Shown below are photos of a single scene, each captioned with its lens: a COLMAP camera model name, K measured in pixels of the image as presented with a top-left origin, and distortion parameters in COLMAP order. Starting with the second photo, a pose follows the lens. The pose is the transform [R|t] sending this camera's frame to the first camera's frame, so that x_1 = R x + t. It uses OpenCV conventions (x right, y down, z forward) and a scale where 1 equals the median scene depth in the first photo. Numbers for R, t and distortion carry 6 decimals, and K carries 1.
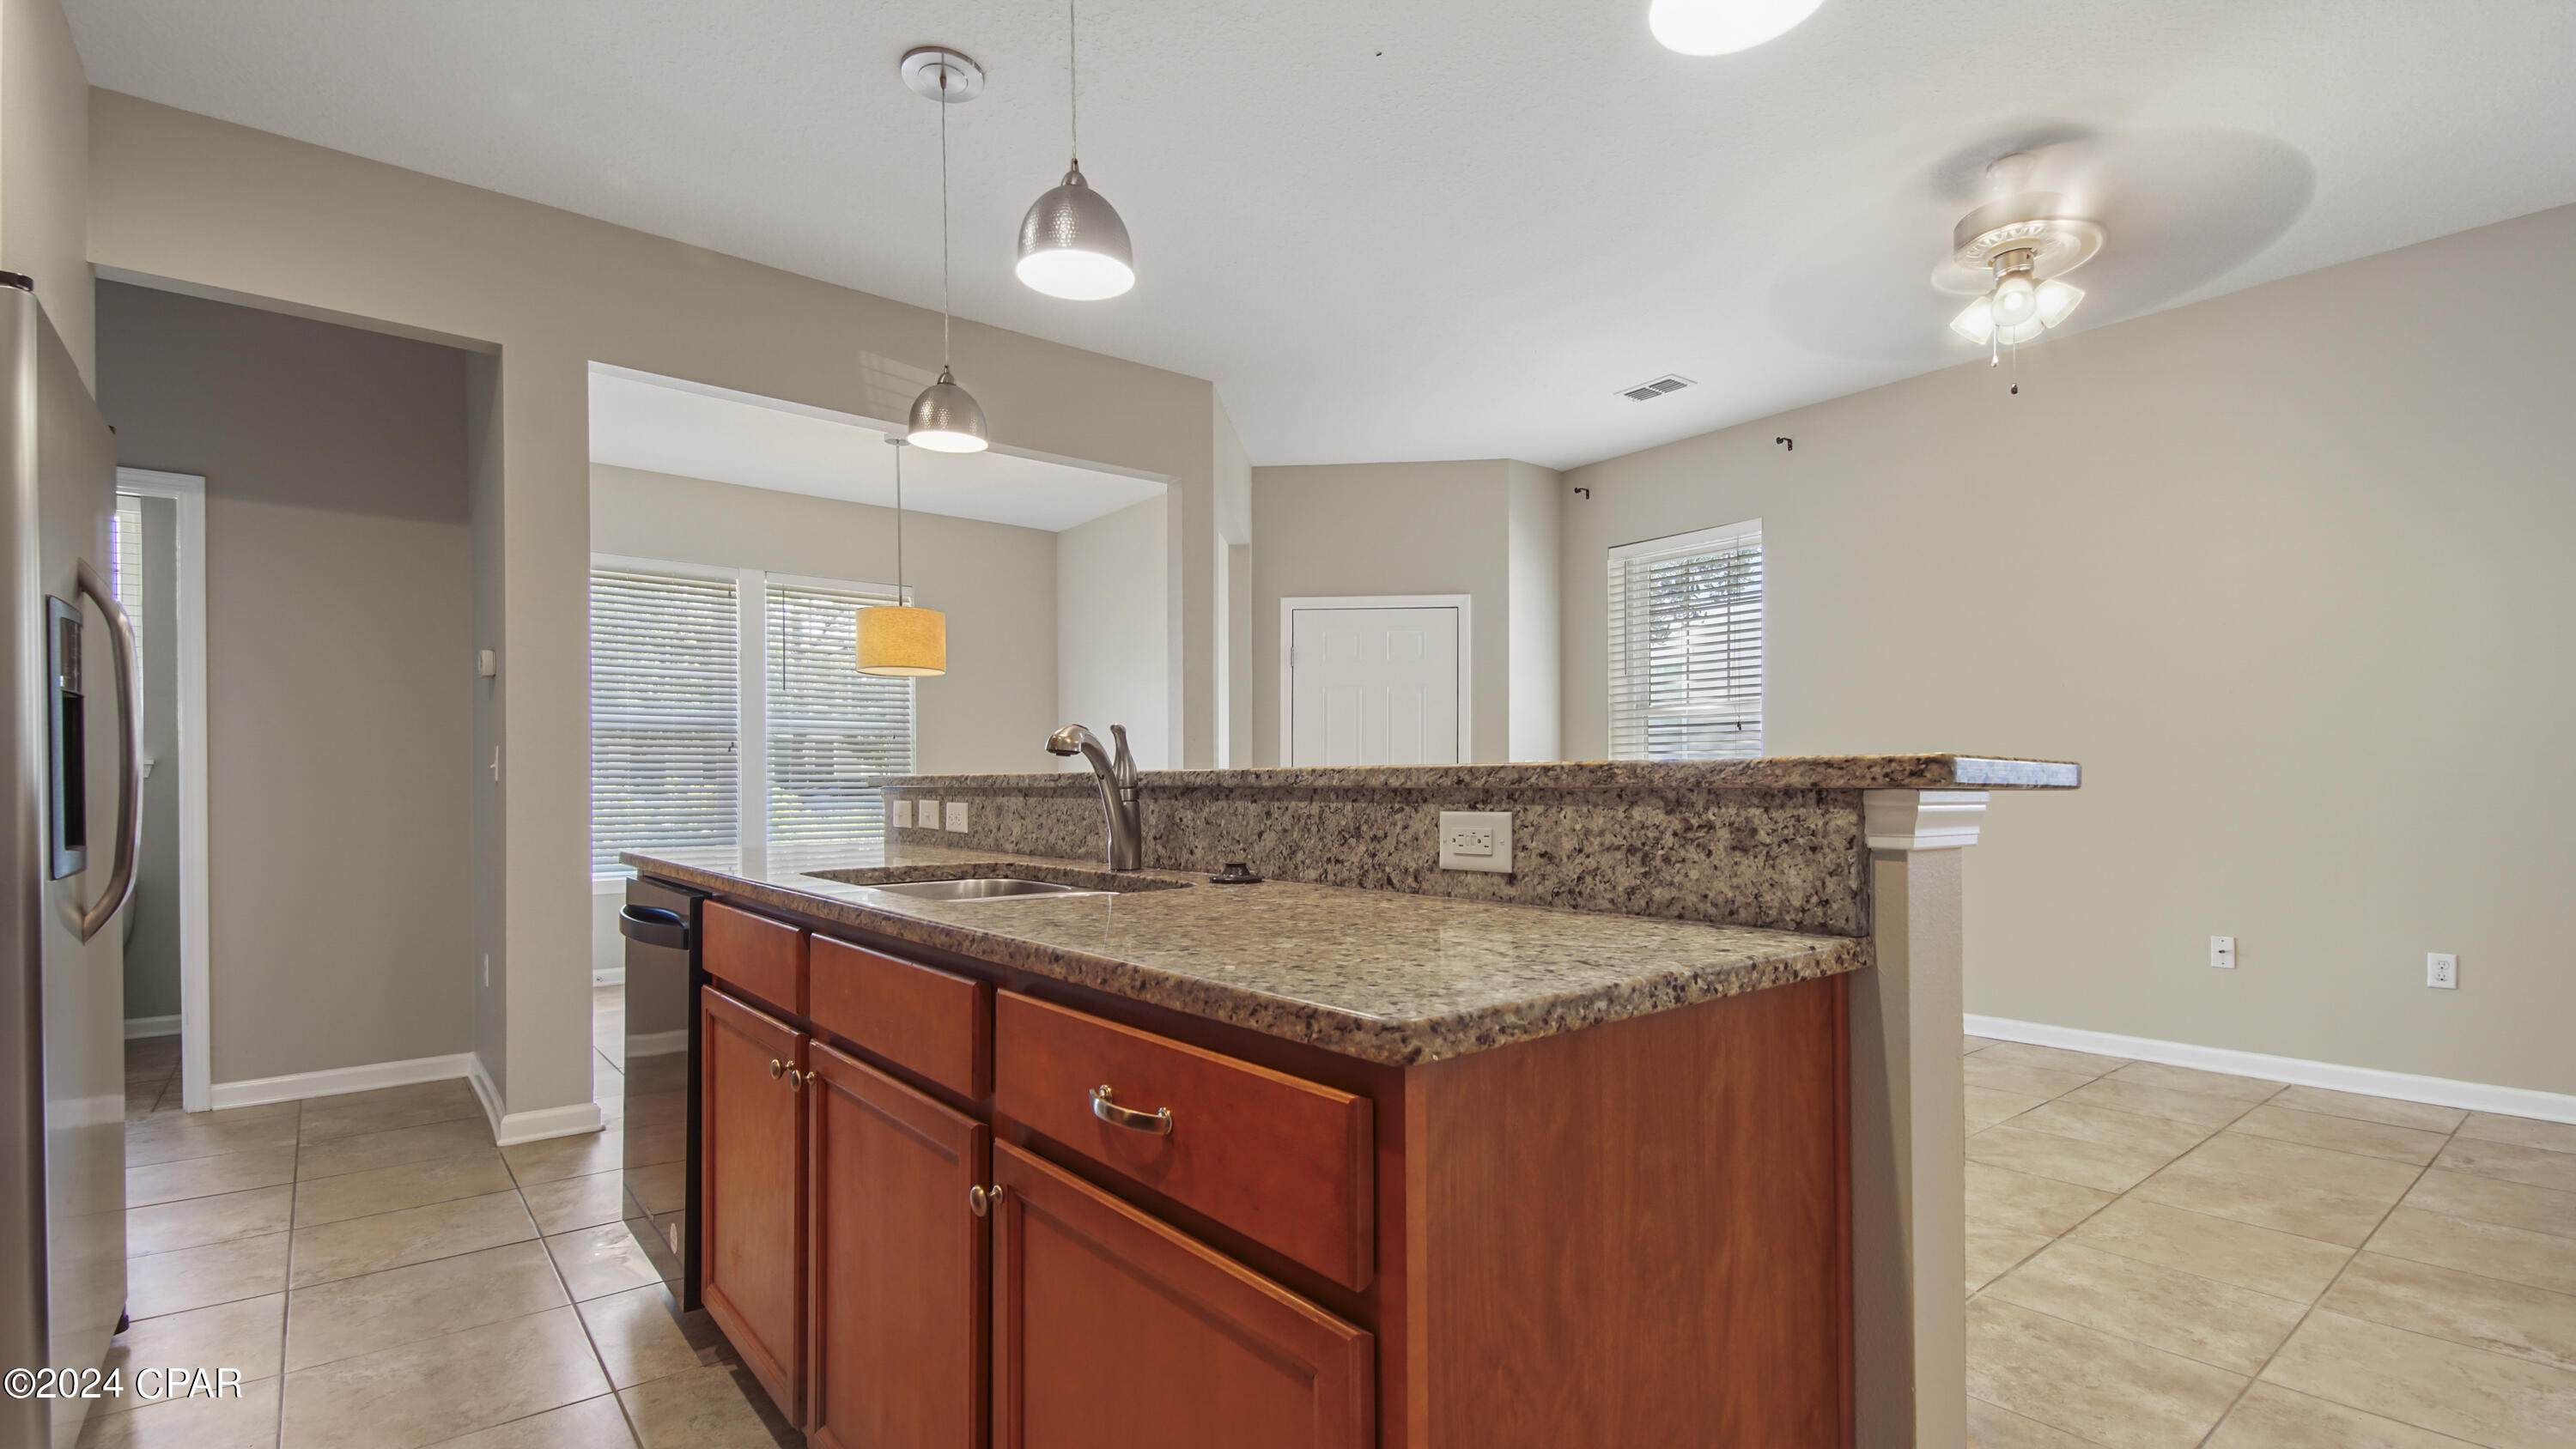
lens RADIAL K [[1152.9, 0, 1286.1], [0, 1152.9, 790.9], [0, 0, 1]] dist [0.000040, -0.006992]
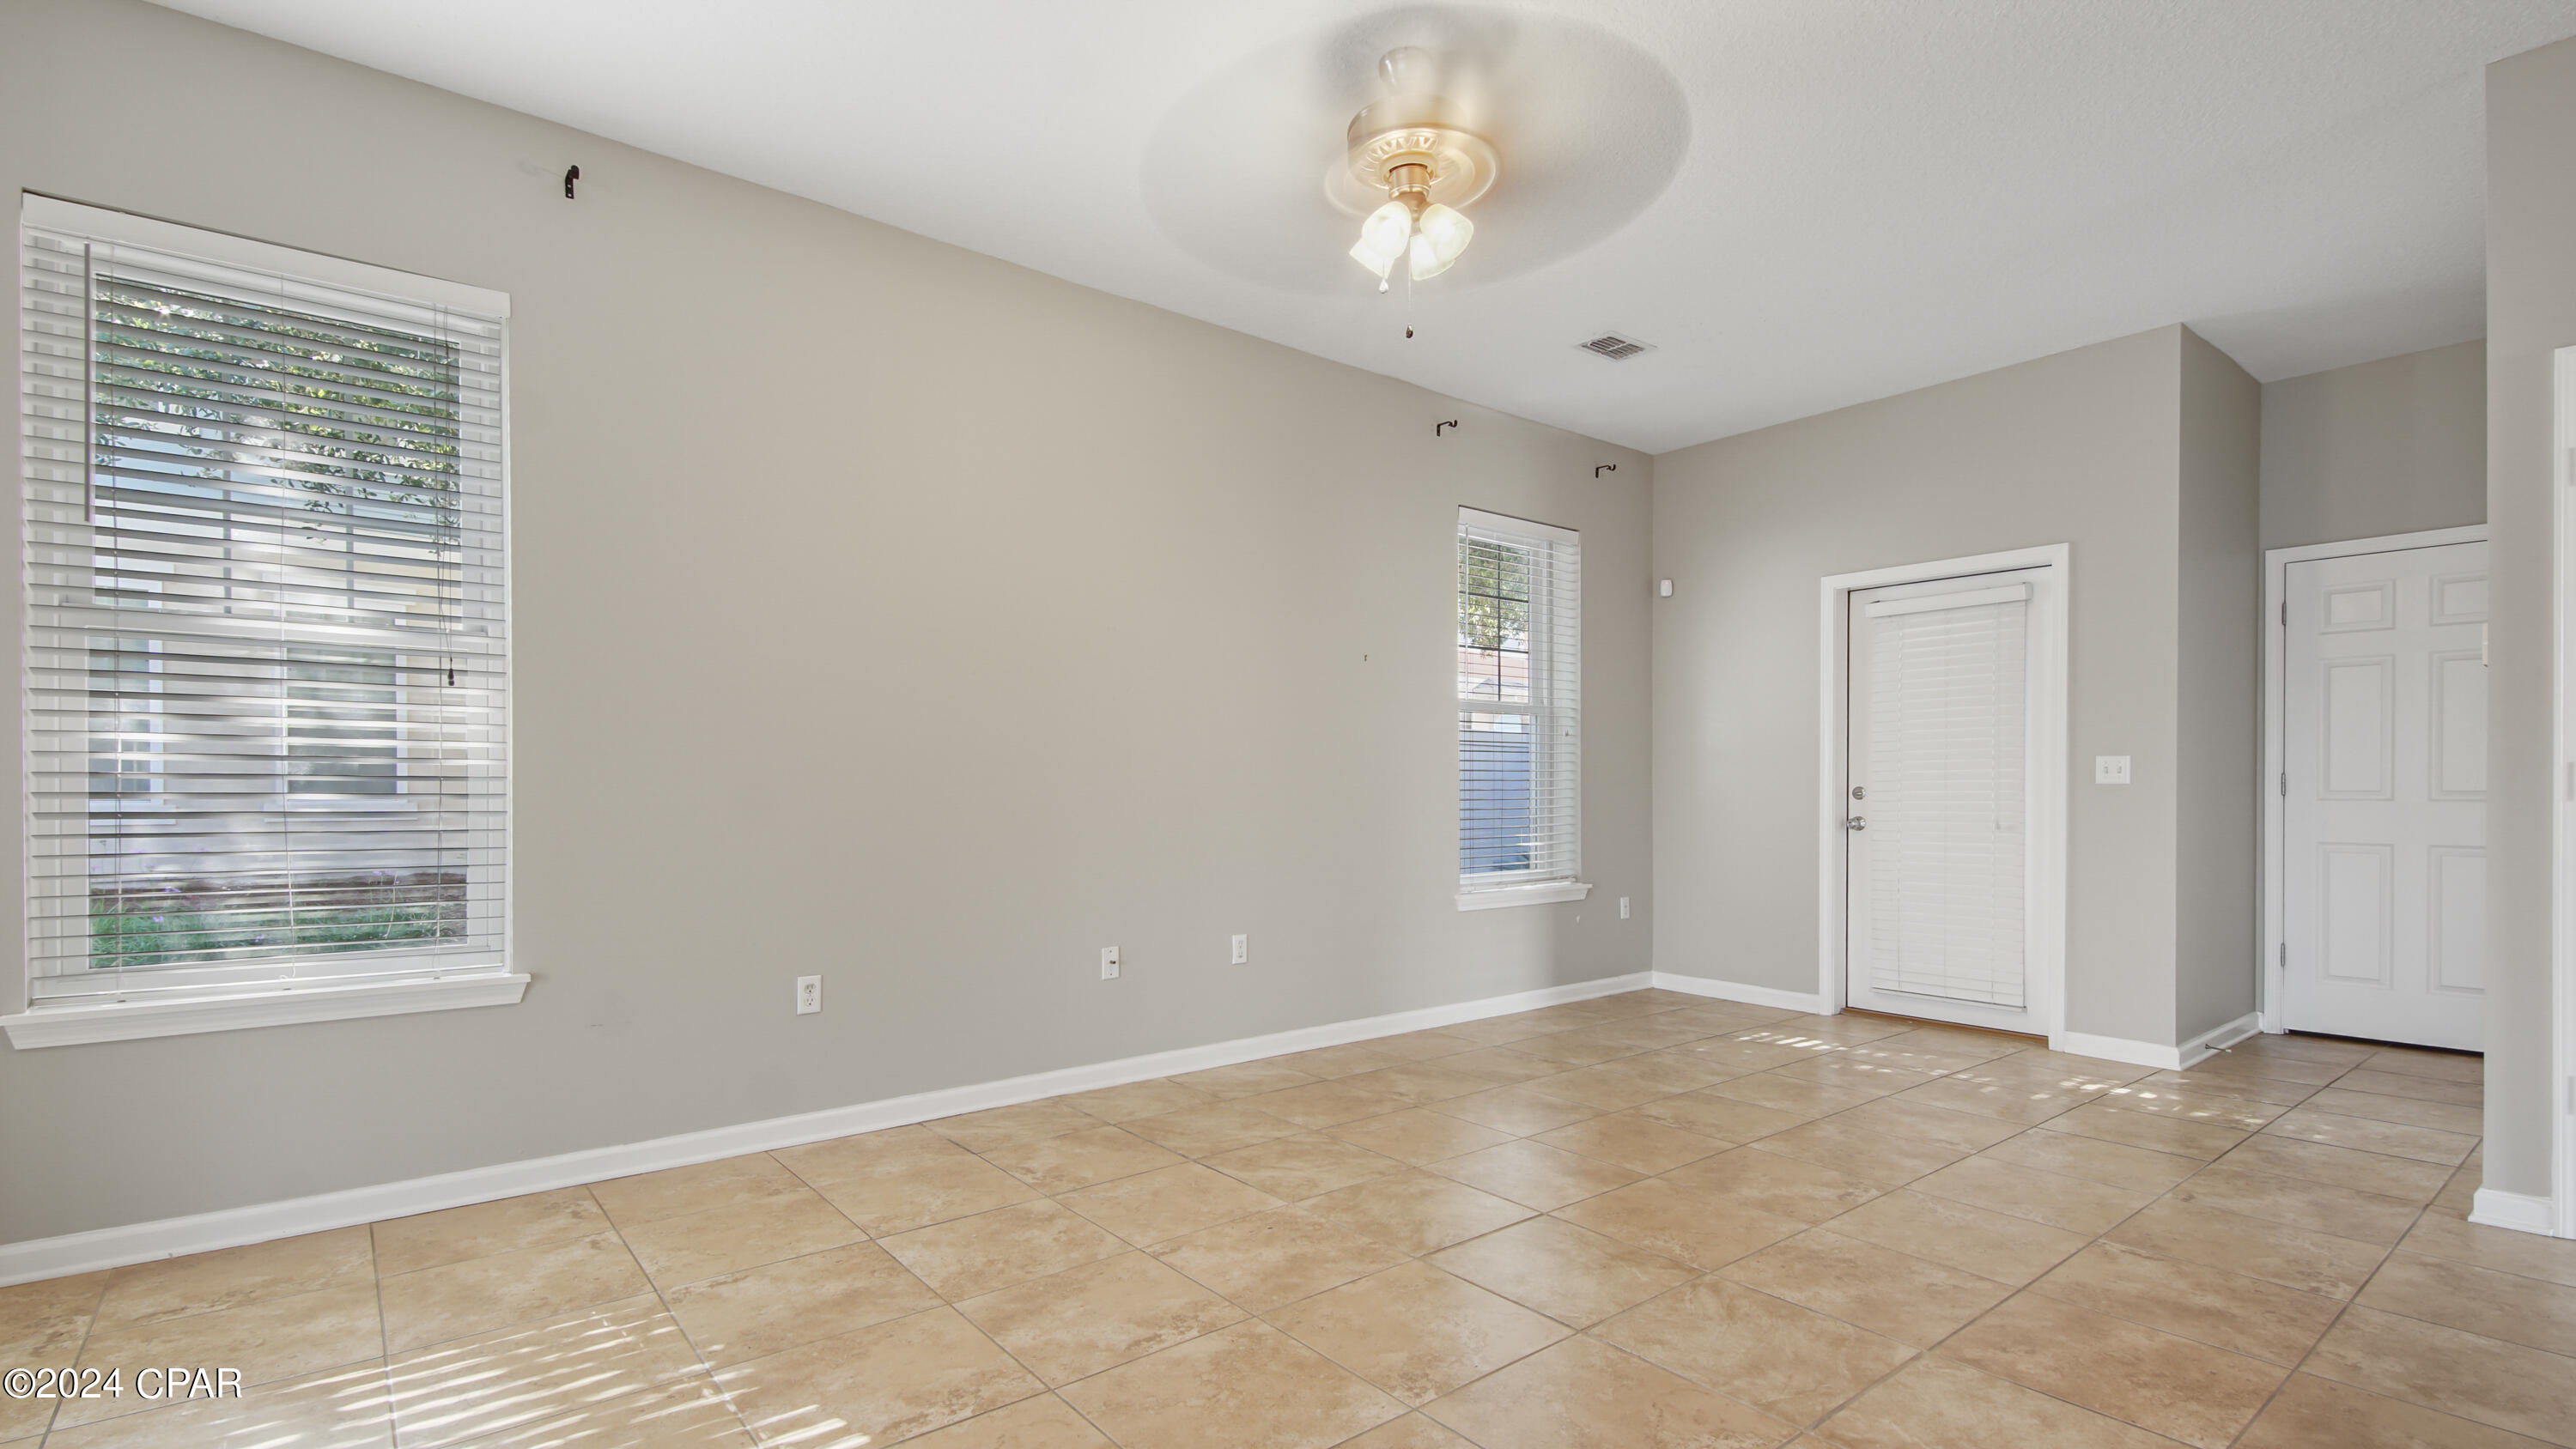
lens RADIAL K [[1179.6, 0, 1294.0], [0, 1179.6, 796.6], [0, 0, 1]] dist [0.028775, -0.018462]
pose [[0.005551, -0.002816, 0.999981, -0.246325], [0.004635, 0.999985, 0.002790, -0.004654], [-0.999974, 0.004620, 0.005564, 1.073698]]
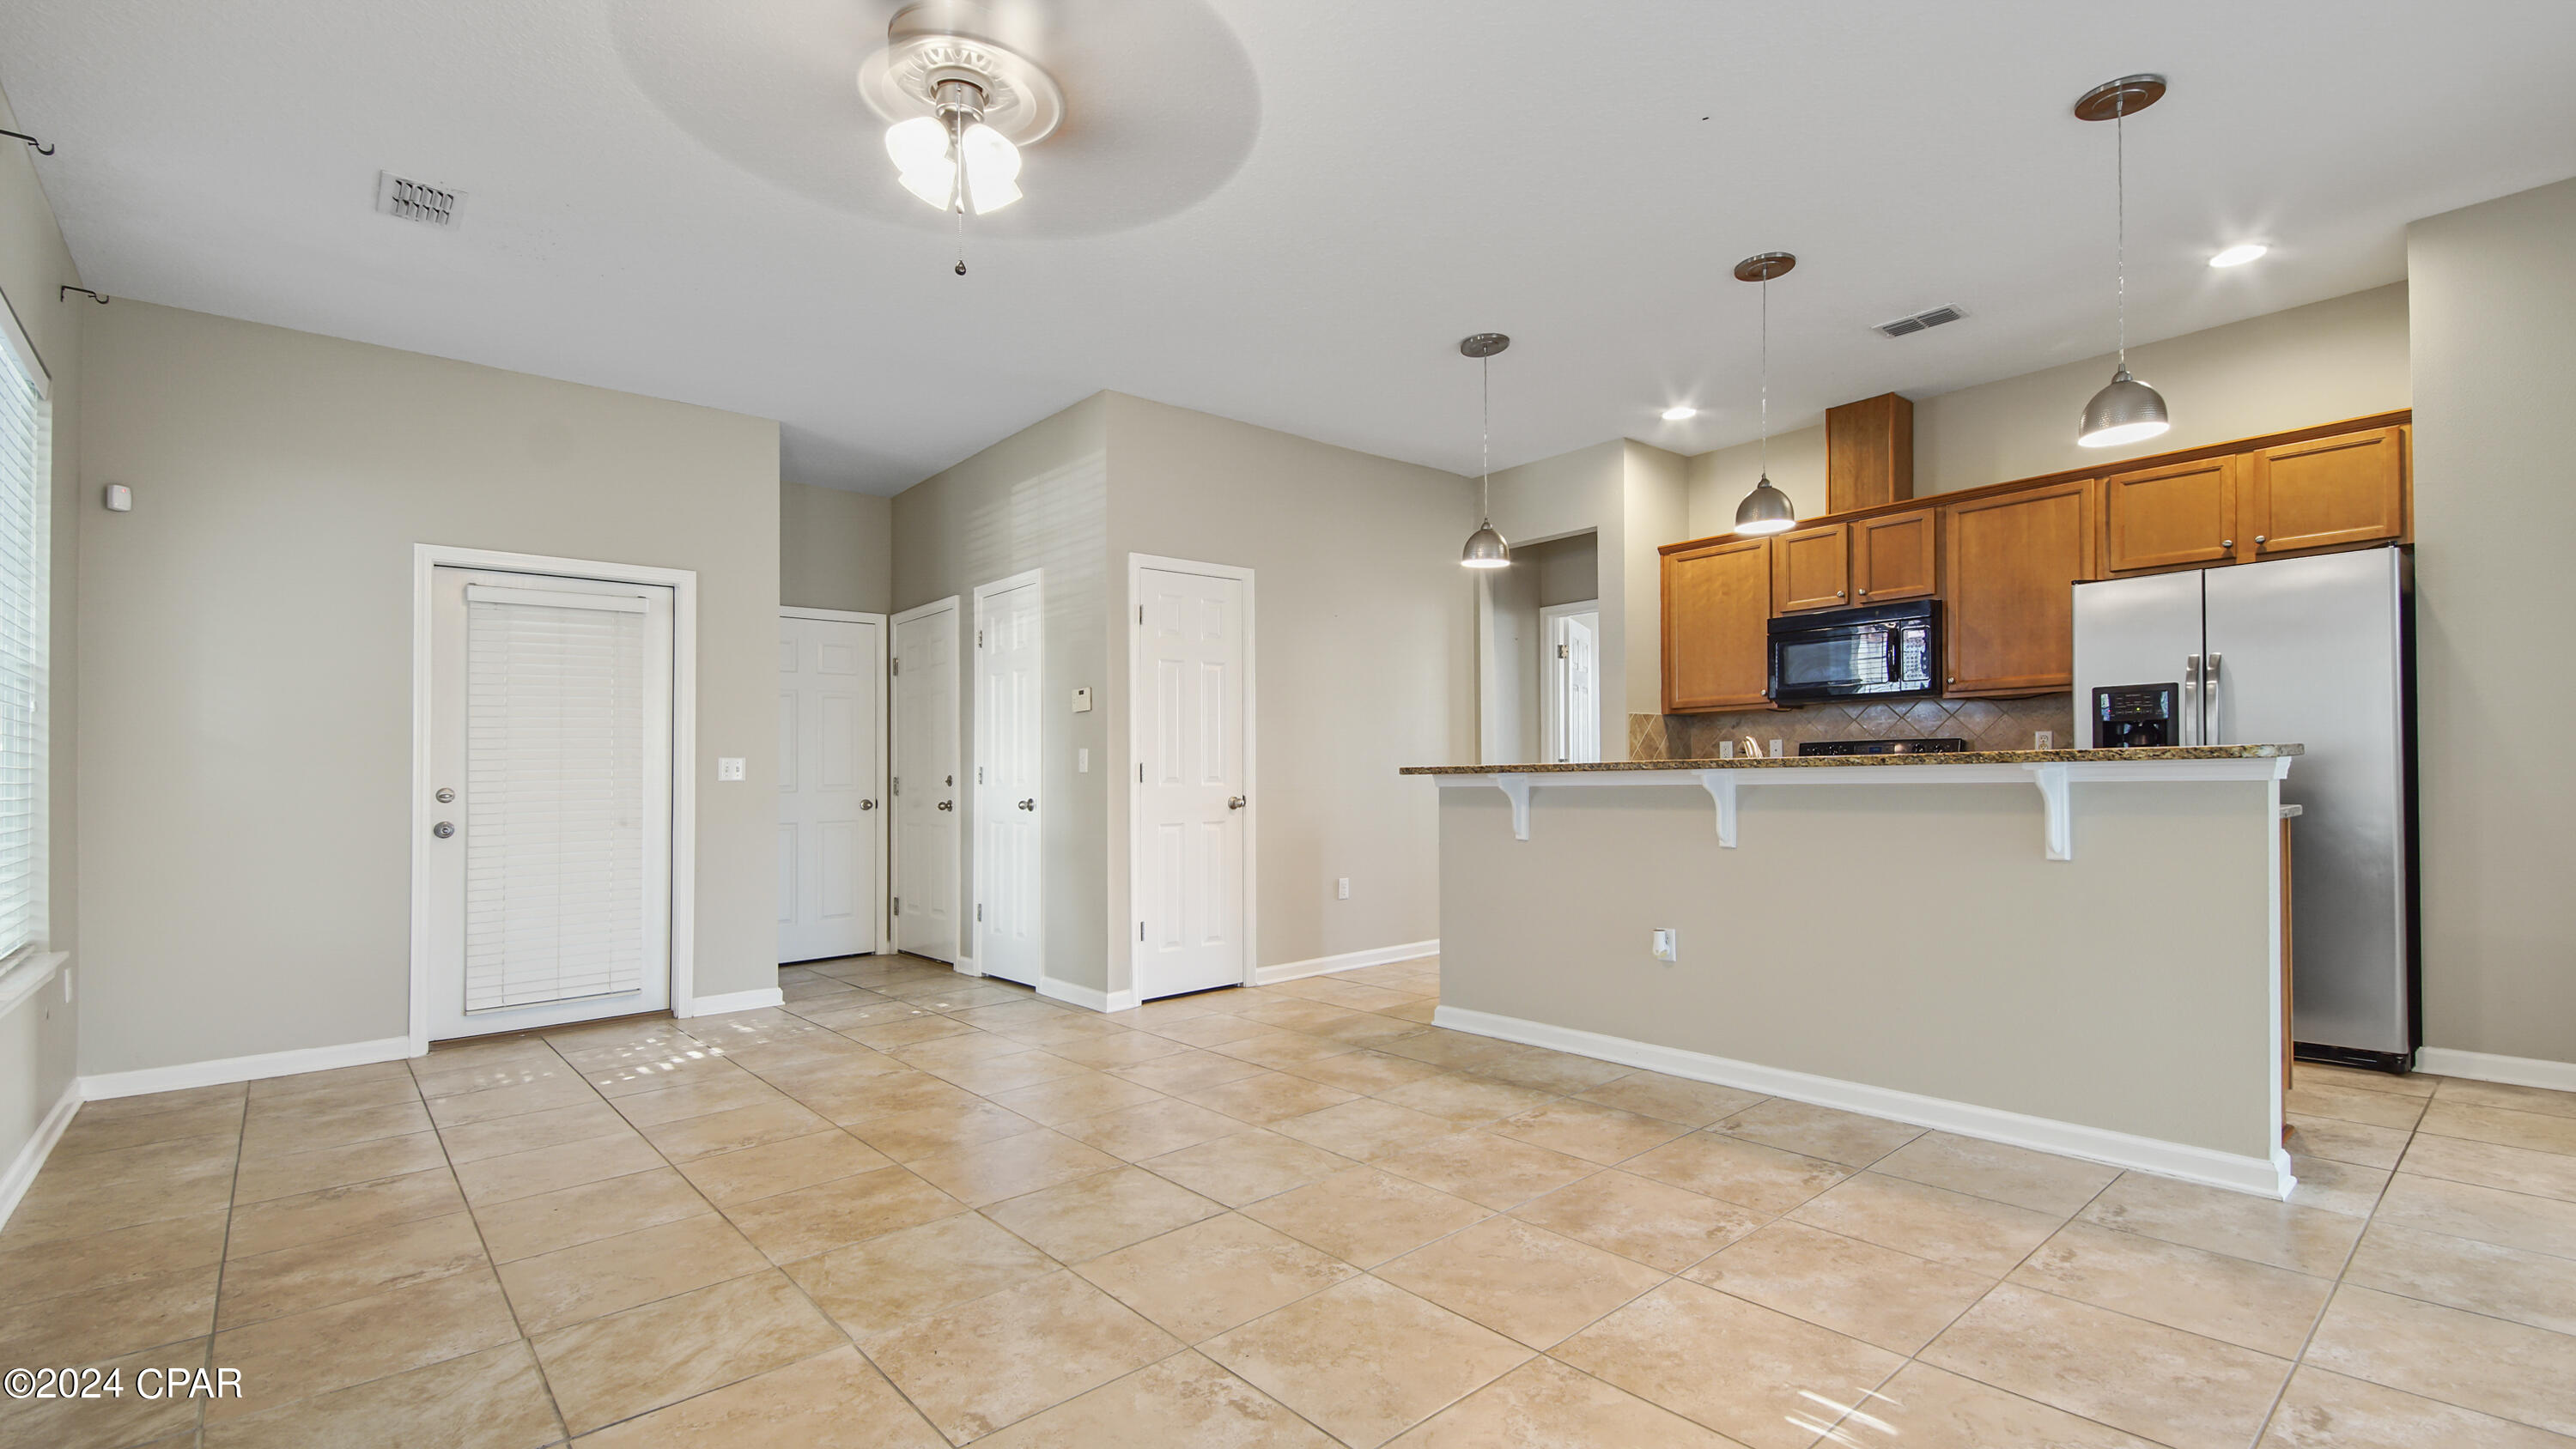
lens RADIAL K [[1117.7, 0, 1278.4], [0, 1117.7, 777.5], [0, 0, 1]] dist [0.066647, -0.045698]
pose [[-0.999485, 0.021726, -0.023635, 0.431966], [0.021546, 0.999737, 0.007855, -0.011973], [0.023799, 0.007341, -0.999690, 1.741309]]
